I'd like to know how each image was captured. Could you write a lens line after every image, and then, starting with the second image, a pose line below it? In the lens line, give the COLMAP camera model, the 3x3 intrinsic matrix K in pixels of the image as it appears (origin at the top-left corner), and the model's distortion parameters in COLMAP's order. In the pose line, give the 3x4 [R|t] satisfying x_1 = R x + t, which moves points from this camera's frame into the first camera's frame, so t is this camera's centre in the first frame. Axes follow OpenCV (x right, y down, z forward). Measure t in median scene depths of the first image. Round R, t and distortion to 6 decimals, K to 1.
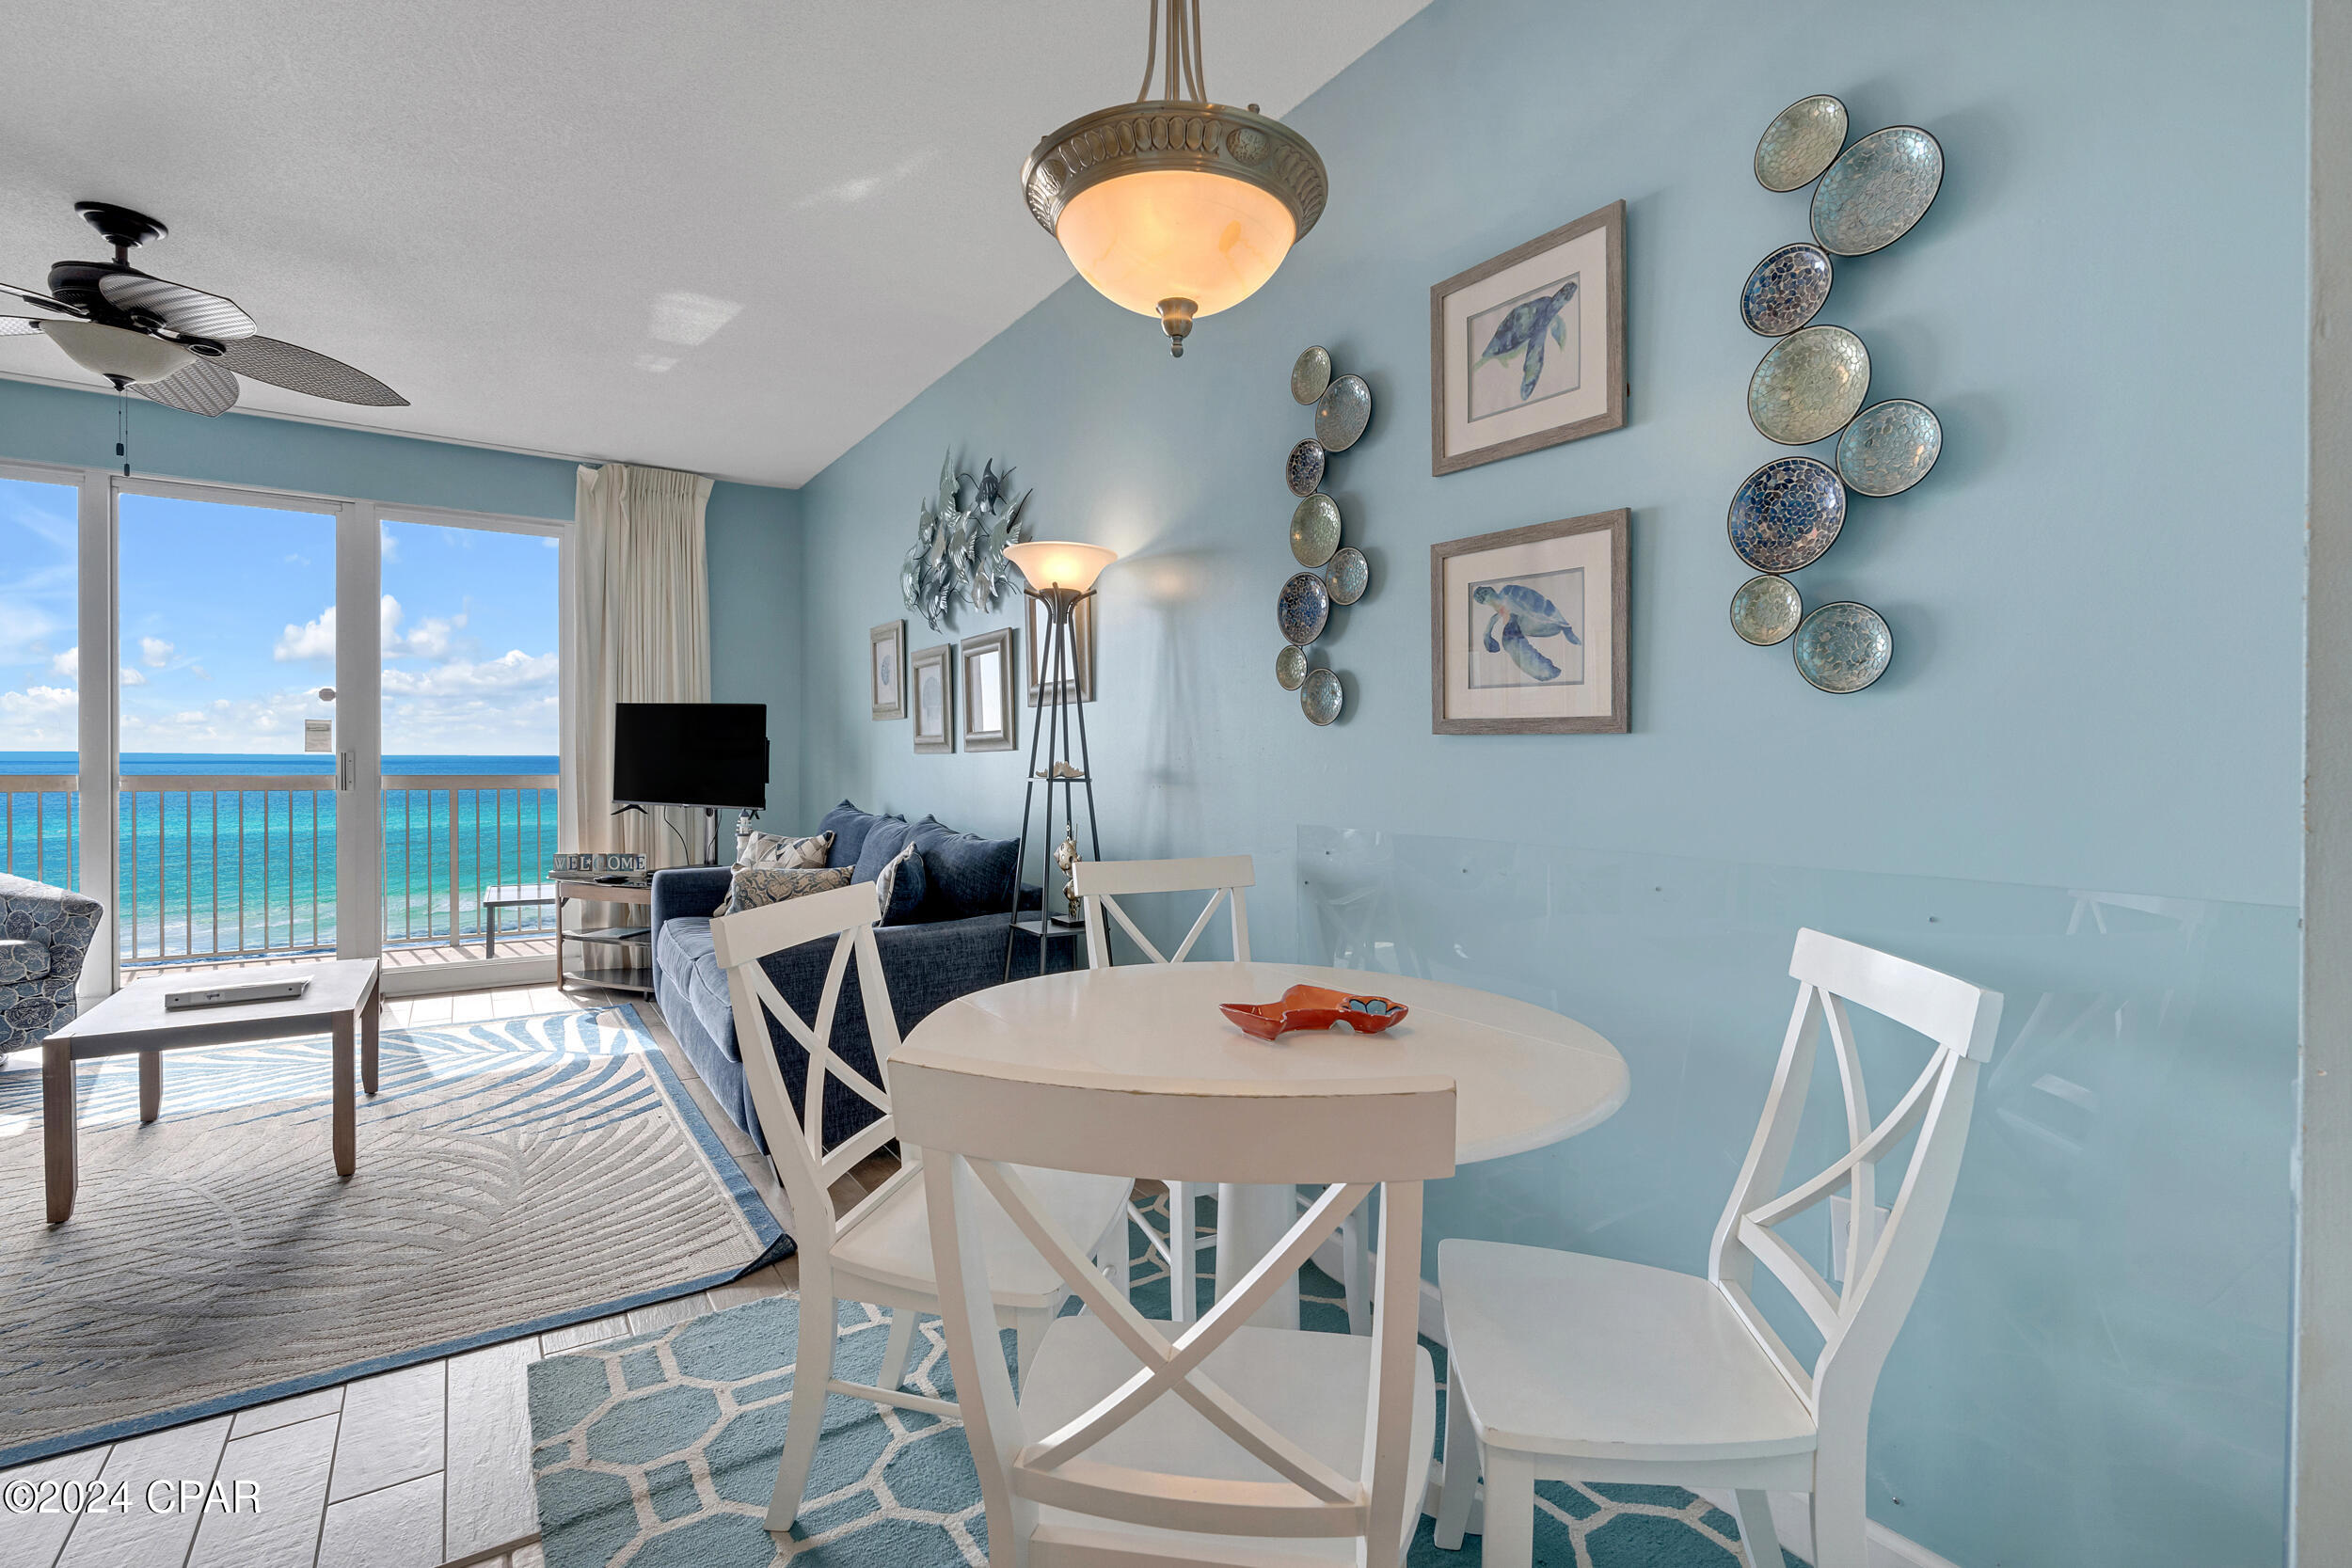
lens RADIAL K [[1065.1, 0, 1184.0], [0, 1065.1, 766.7], [0, 0, 1]] dist [-0.010353, 0.003348]
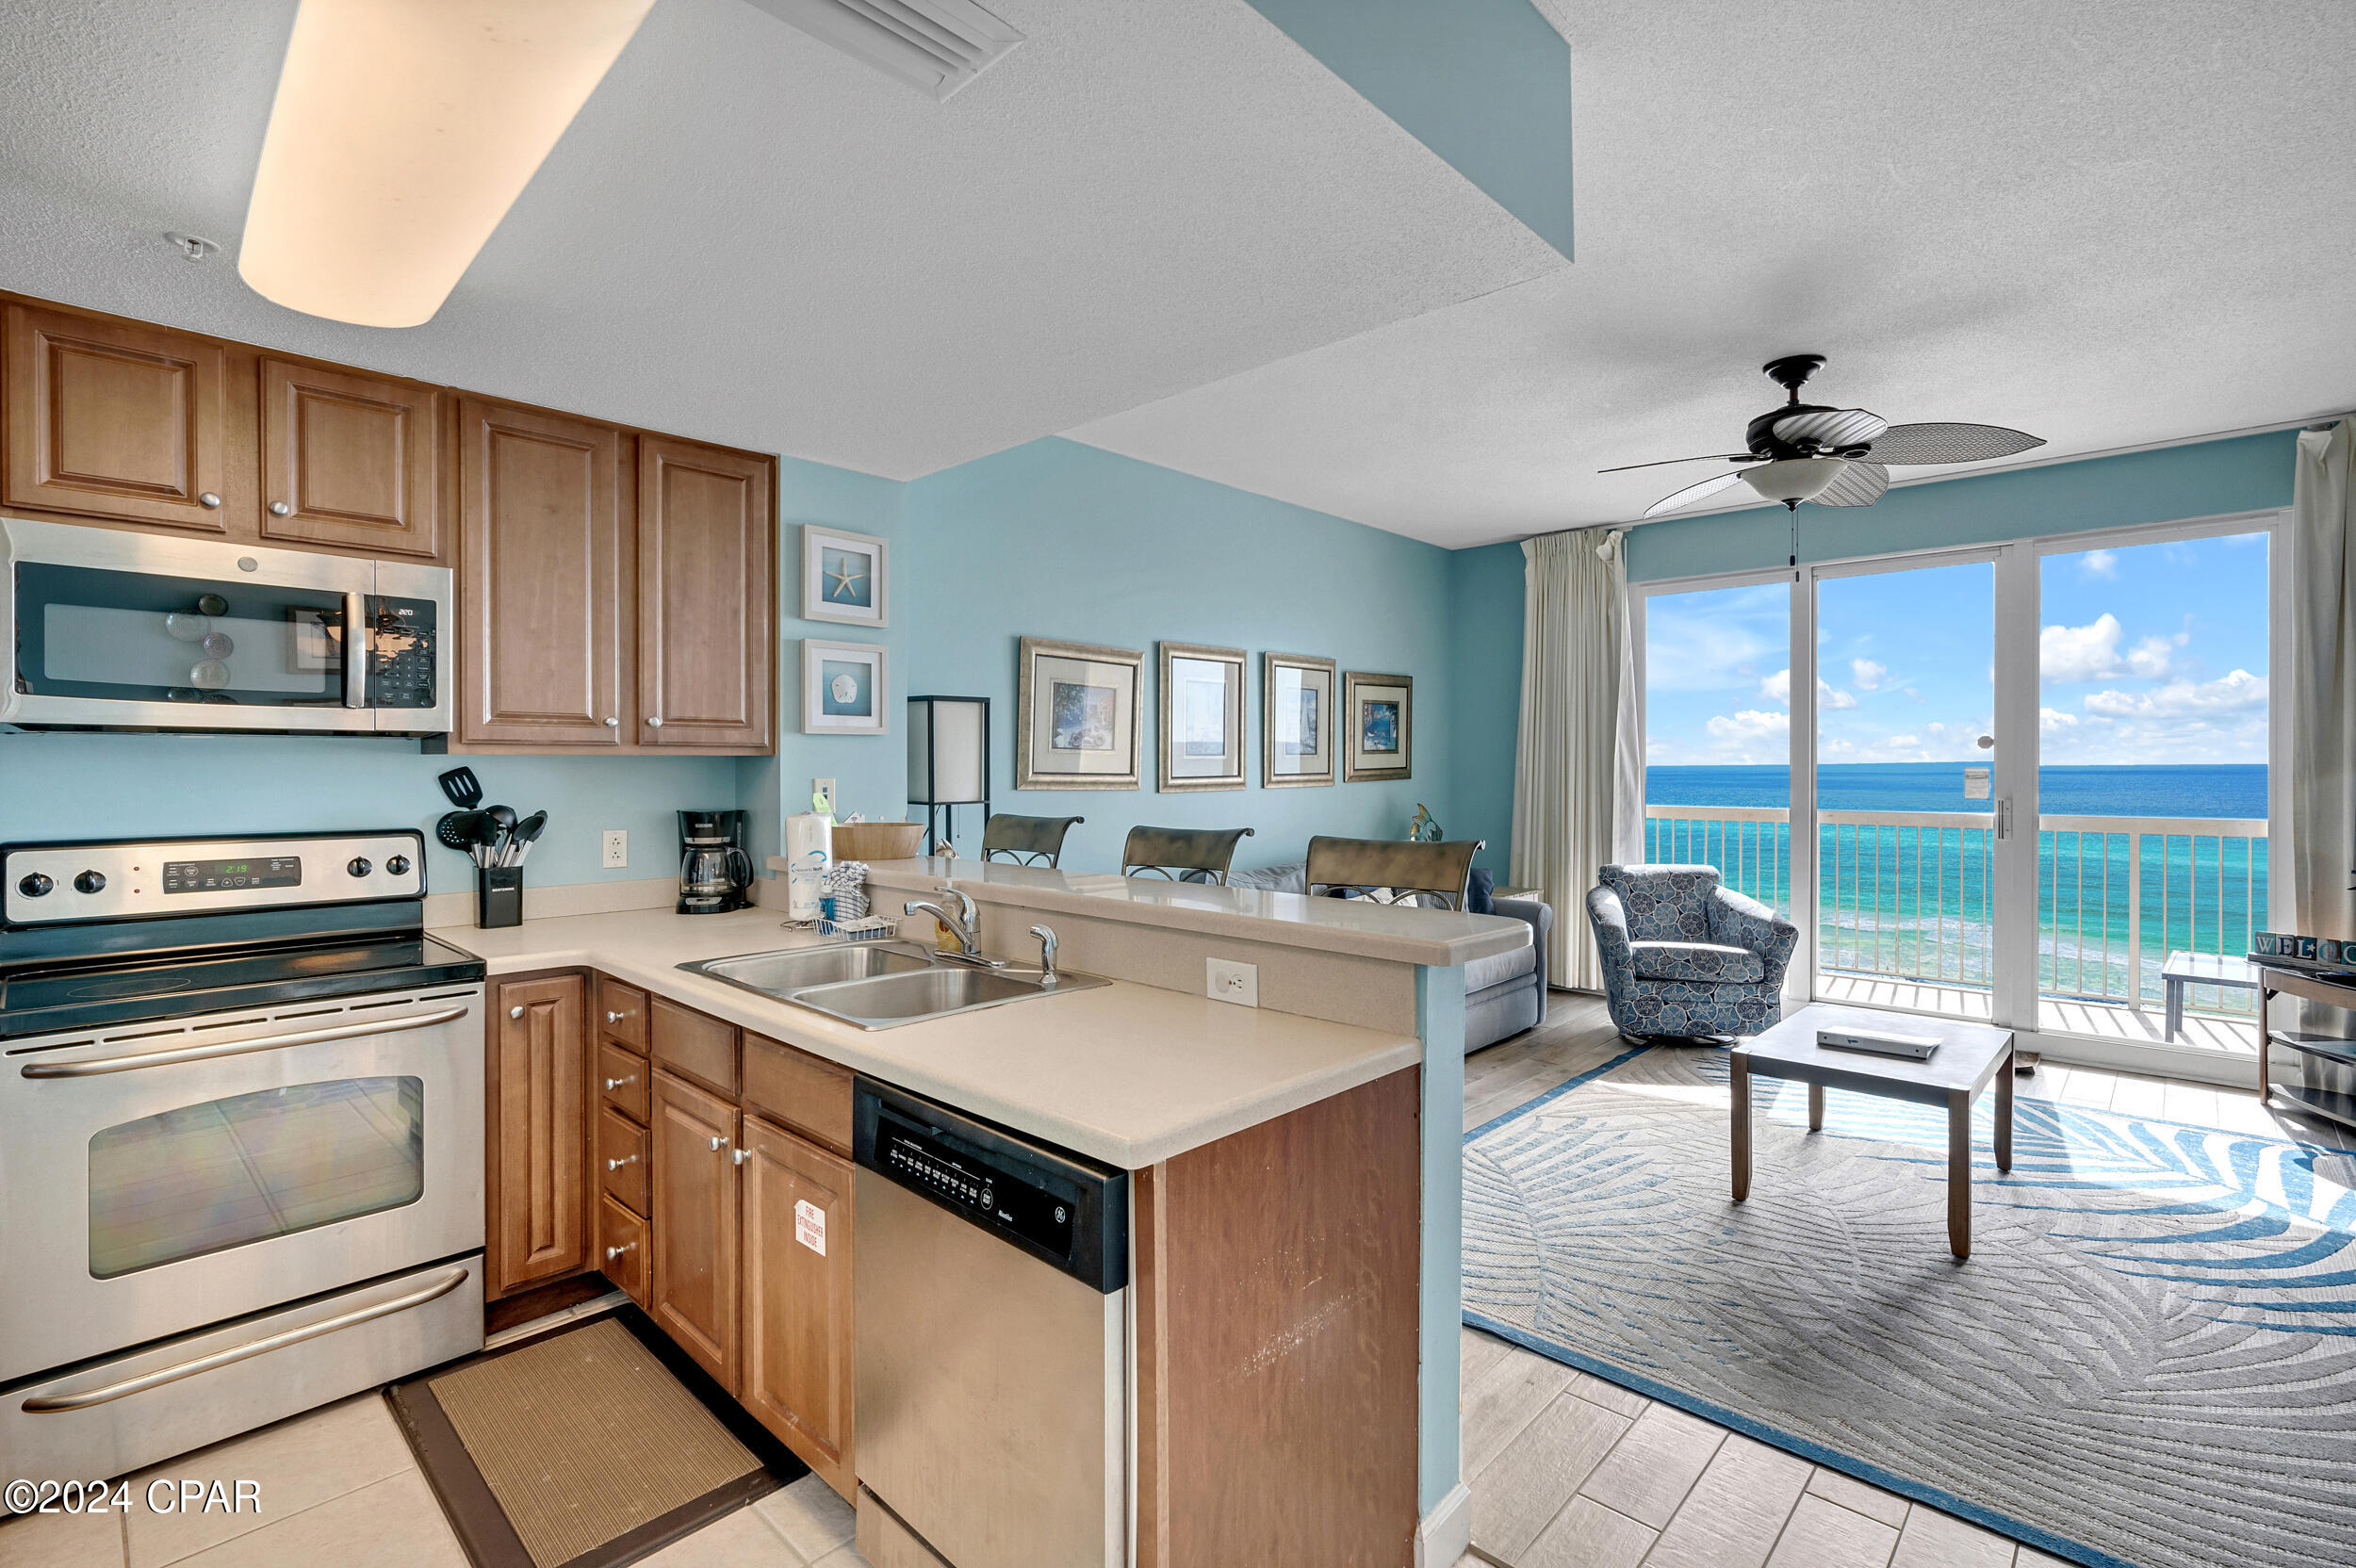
lens RADIAL K [[1067.0, 0, 1195.9], [0, 1067.0, 786.9], [0, 0, 1]] dist [-0.010353, 0.003348]
pose [[0.220377, 0.009332, -0.975370, 0.008508], [-0.001949, 0.999956, 0.009127, -0.048662], [0.975413, -0.000111, 0.220385, 0.074132]]
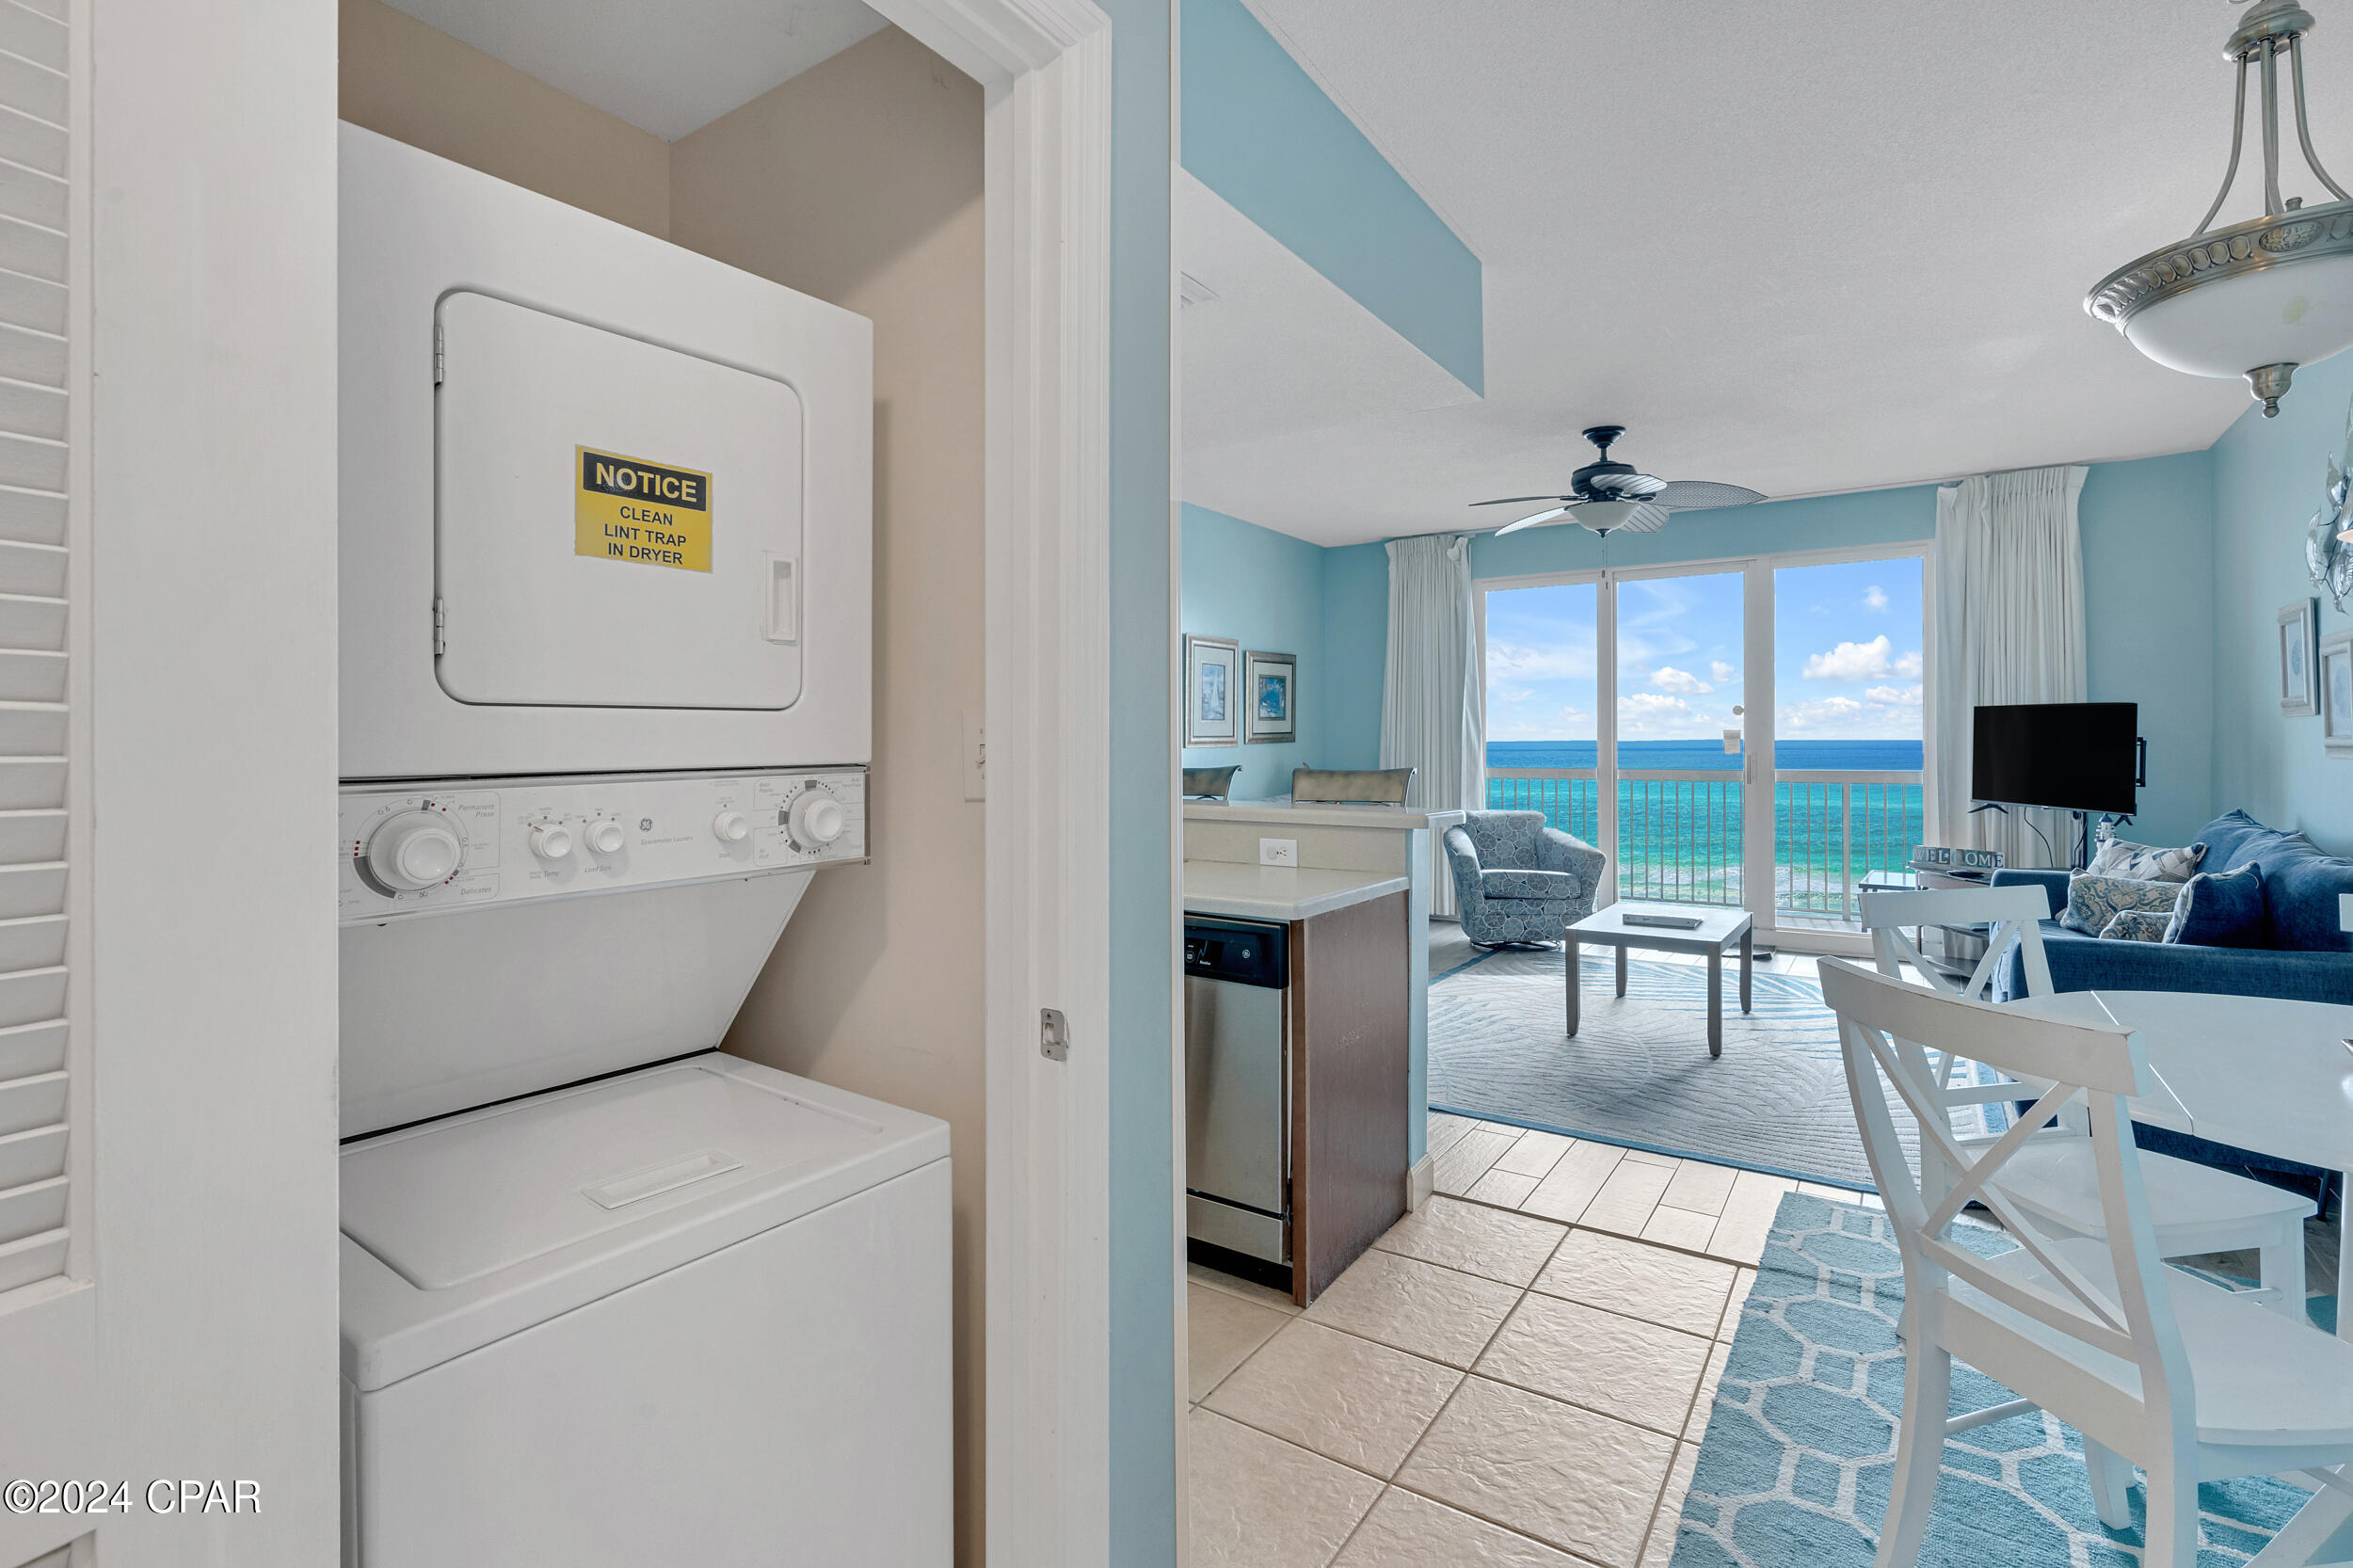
lens RADIAL K [[1065.7, 0, 1184.2], [0, 1065.7, 762.6], [0, 0, 1]] dist [-0.010353, 0.003348]
pose [[0.363889, 0.006602, -0.931419, 0.240696], [0.002116, 0.999966, 0.007915, -0.021650], [0.931440, -0.004851, 0.363863, -0.165322]]
